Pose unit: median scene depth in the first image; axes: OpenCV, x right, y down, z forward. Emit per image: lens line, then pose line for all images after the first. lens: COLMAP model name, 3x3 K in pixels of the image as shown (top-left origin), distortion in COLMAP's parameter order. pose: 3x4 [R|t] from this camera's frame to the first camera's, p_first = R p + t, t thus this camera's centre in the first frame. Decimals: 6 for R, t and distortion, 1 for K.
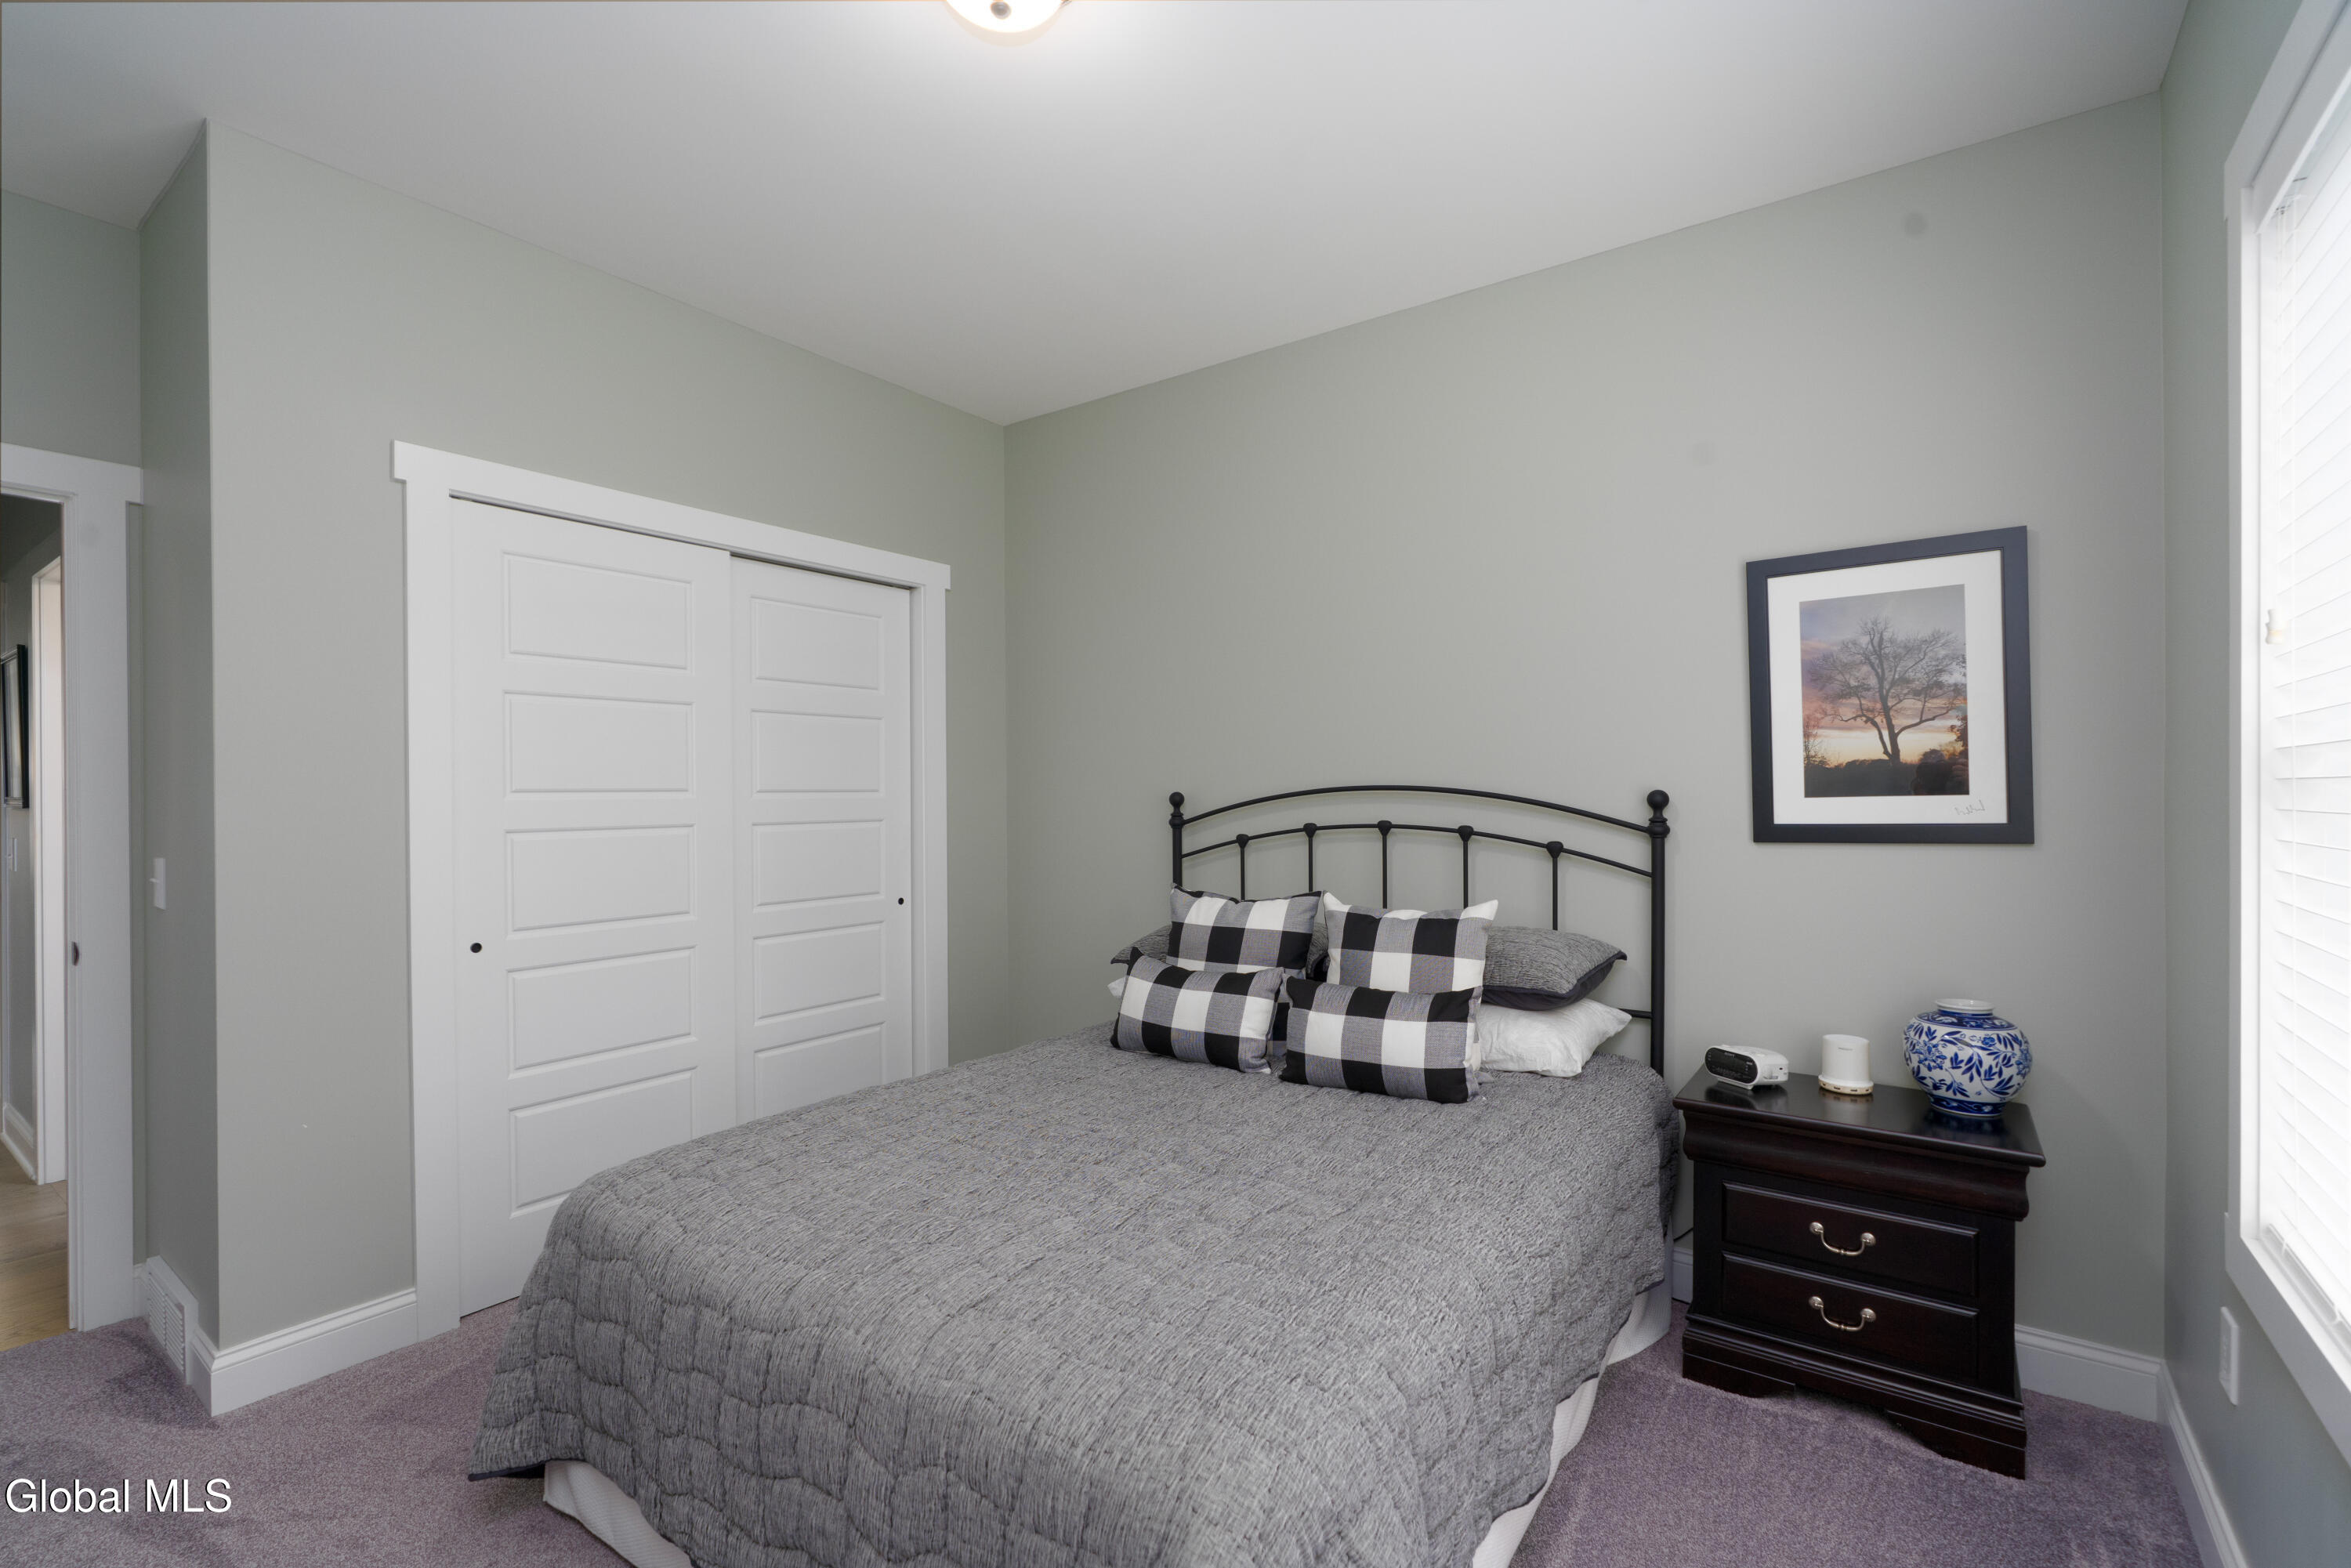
lens RADIAL K [[1047.5, 0, 1169.3], [0, 1047.5, 791.5], [0, 0, 1]] dist [-0.029985, 0.000117]
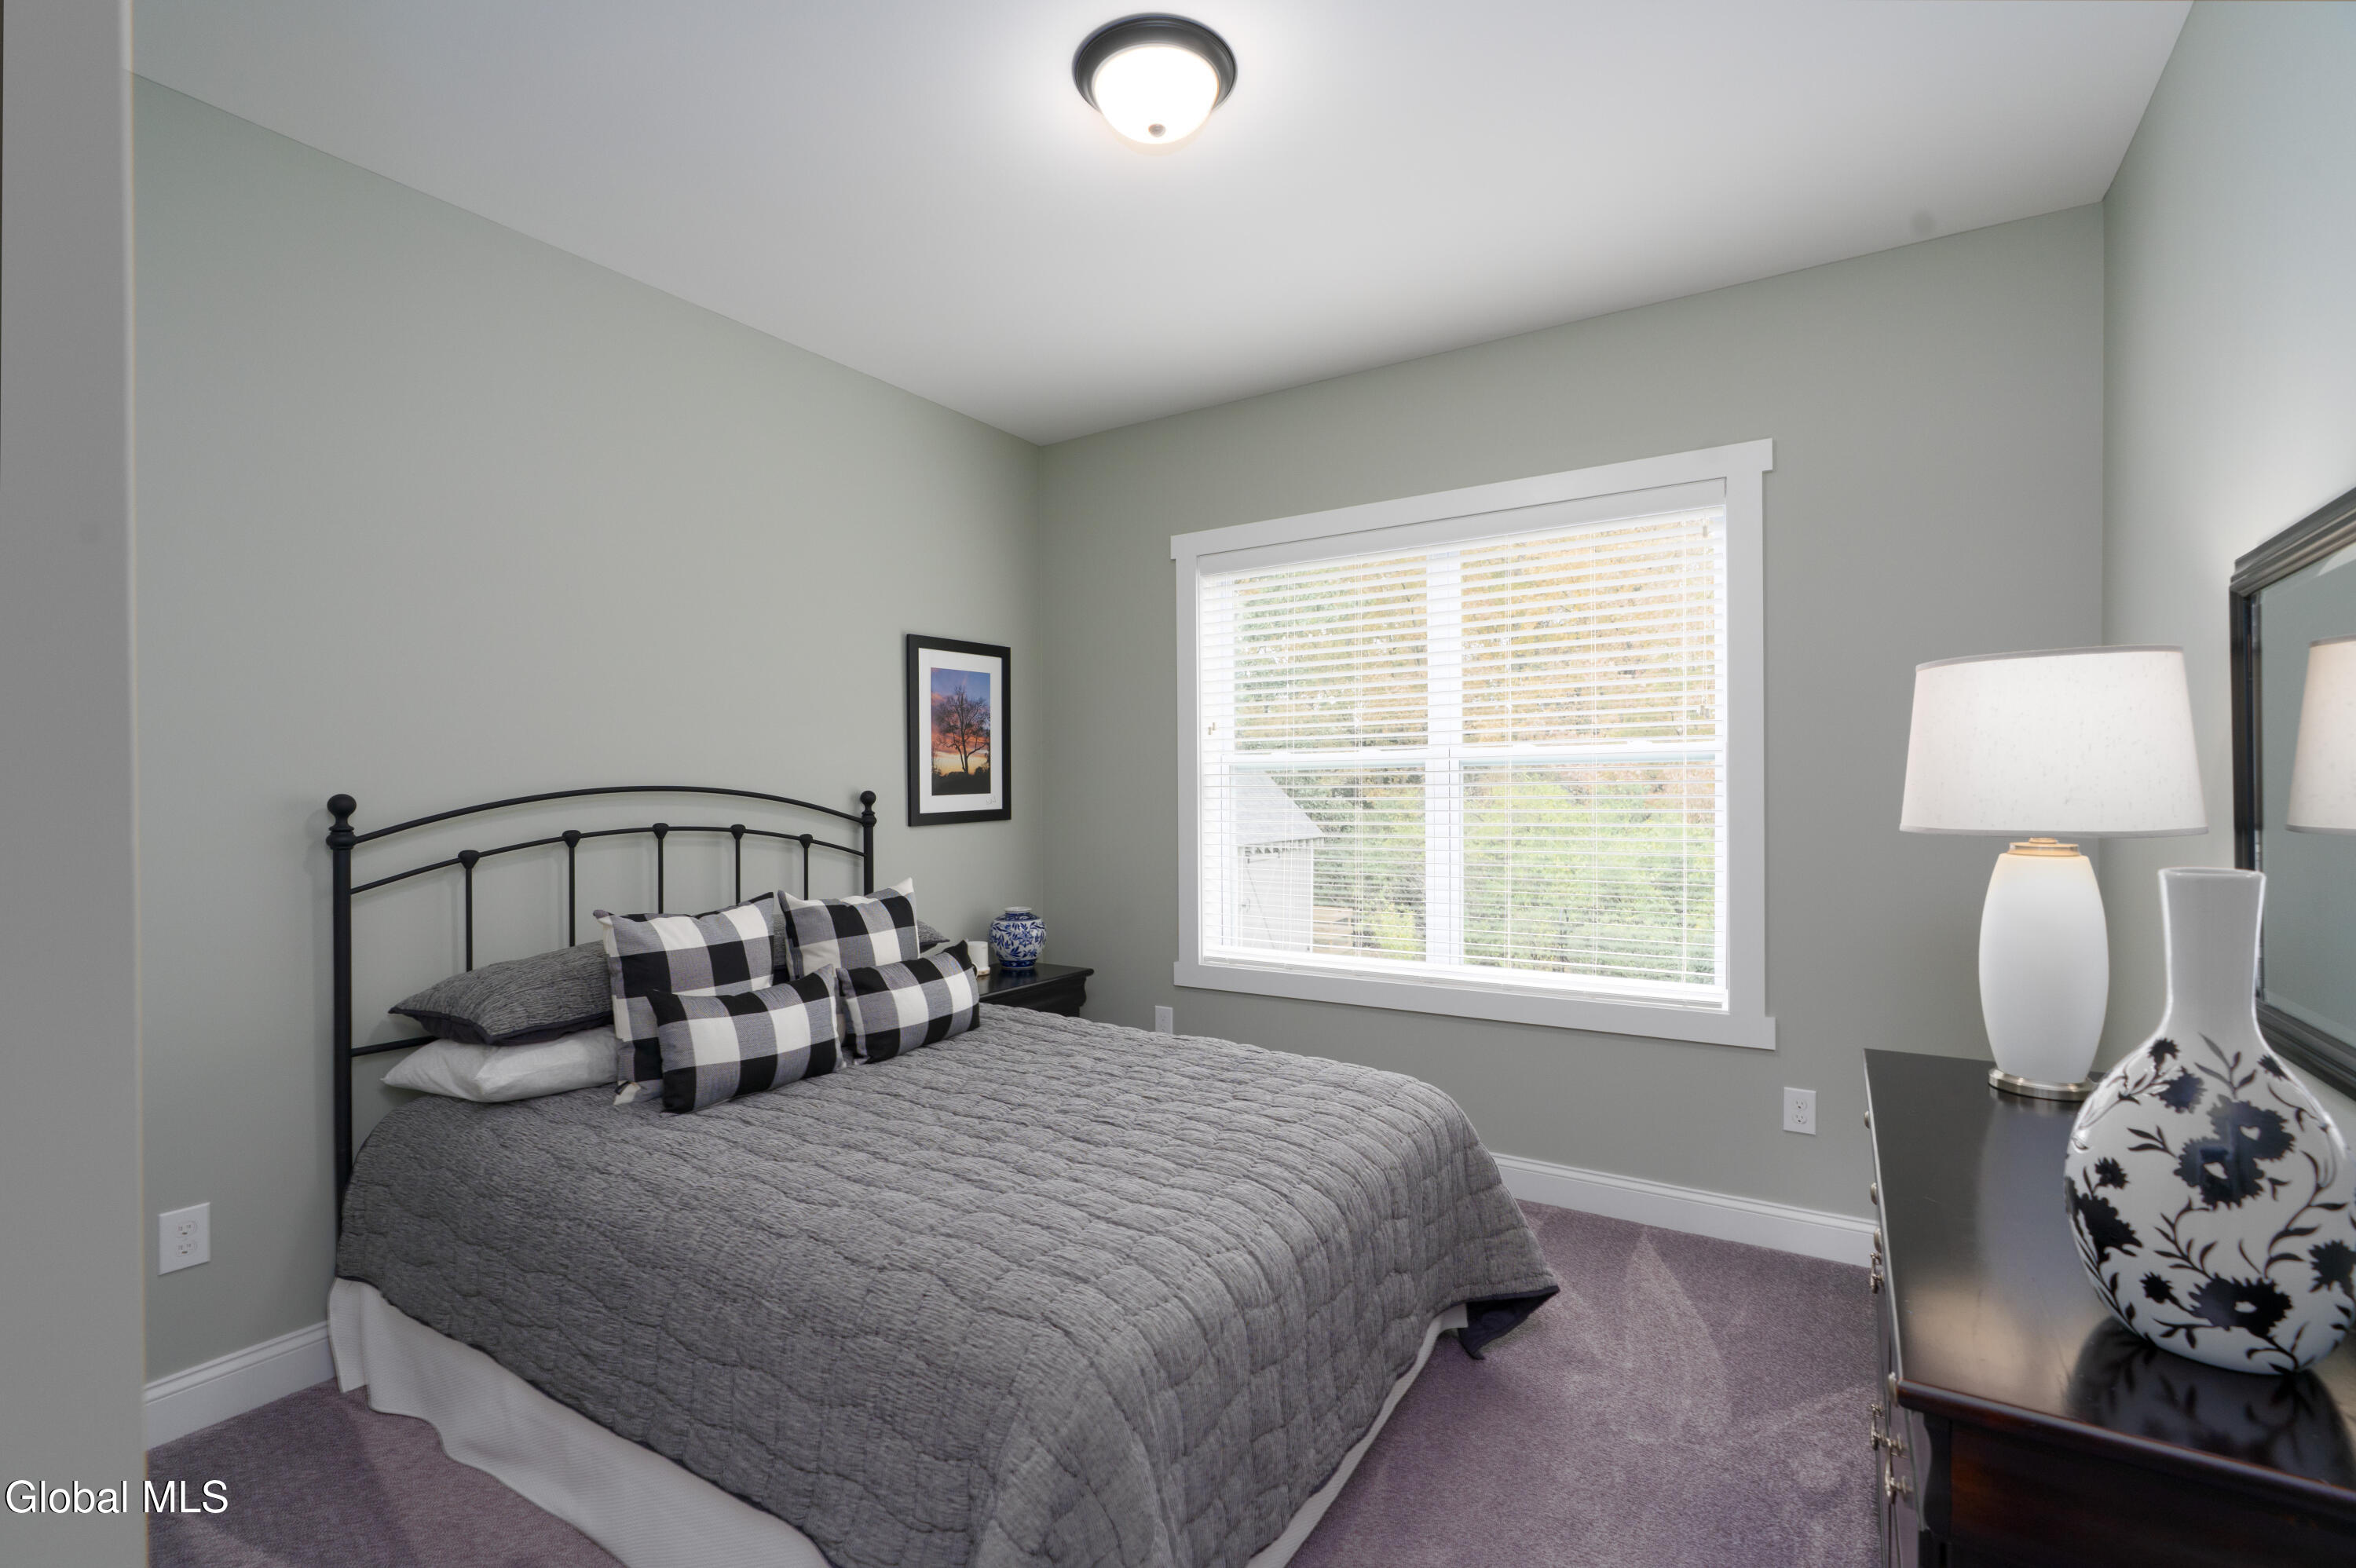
lens RADIAL K [[1049.7, 0, 1175.4], [0, 1049.7, 785.8], [0, 0, 1]] dist [-0.029985, 0.000117]
pose [[-0.074812, 0.006711, 0.997175, -0.896911], [0.006859, 0.999957, -0.006215, 0.003611], [-0.997174, 0.006375, -0.074855, 0.707676]]
